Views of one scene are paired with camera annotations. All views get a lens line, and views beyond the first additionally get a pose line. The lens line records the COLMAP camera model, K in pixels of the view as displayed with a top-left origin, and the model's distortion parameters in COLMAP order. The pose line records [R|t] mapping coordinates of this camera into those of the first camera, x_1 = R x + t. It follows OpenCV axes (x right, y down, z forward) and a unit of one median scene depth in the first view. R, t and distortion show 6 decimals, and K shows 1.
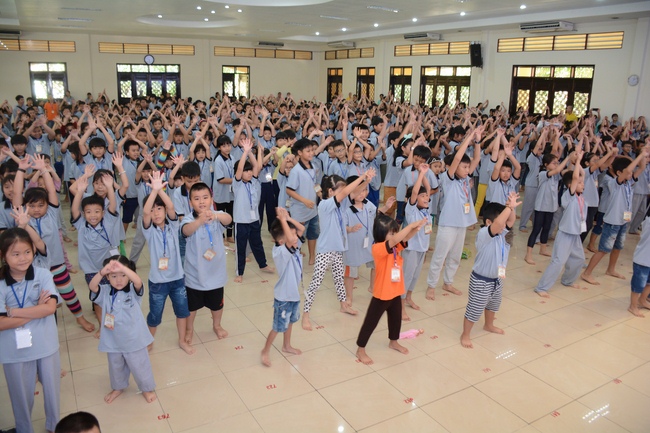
lens RADIAL K [[506.7, 0, 325.0], [0, 506.7, 216.5], [0, 0, 1]] dist [-0.162453, 0.117537]
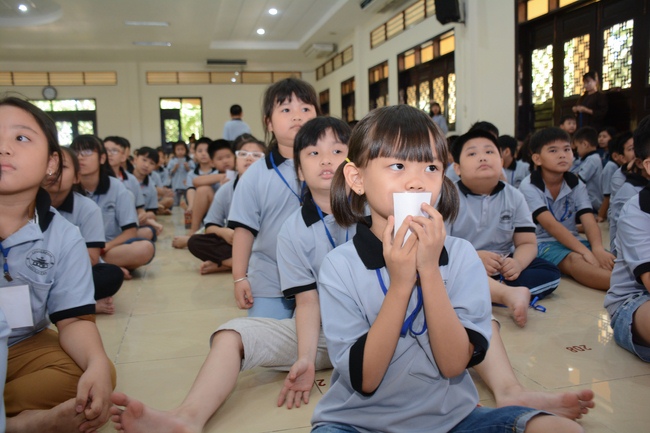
lens RADIAL K [[561.3, 0, 325.0], [0, 561.3, 216.5], [0, 0, 1]] dist [-0.087662, 0.116577]
pose [[0.959025, -0.023372, -0.282356, 0.255078], [-0.018064, 0.989520, -0.143262, -0.030736], [0.282745, 0.142493, 0.948552, 0.368232]]
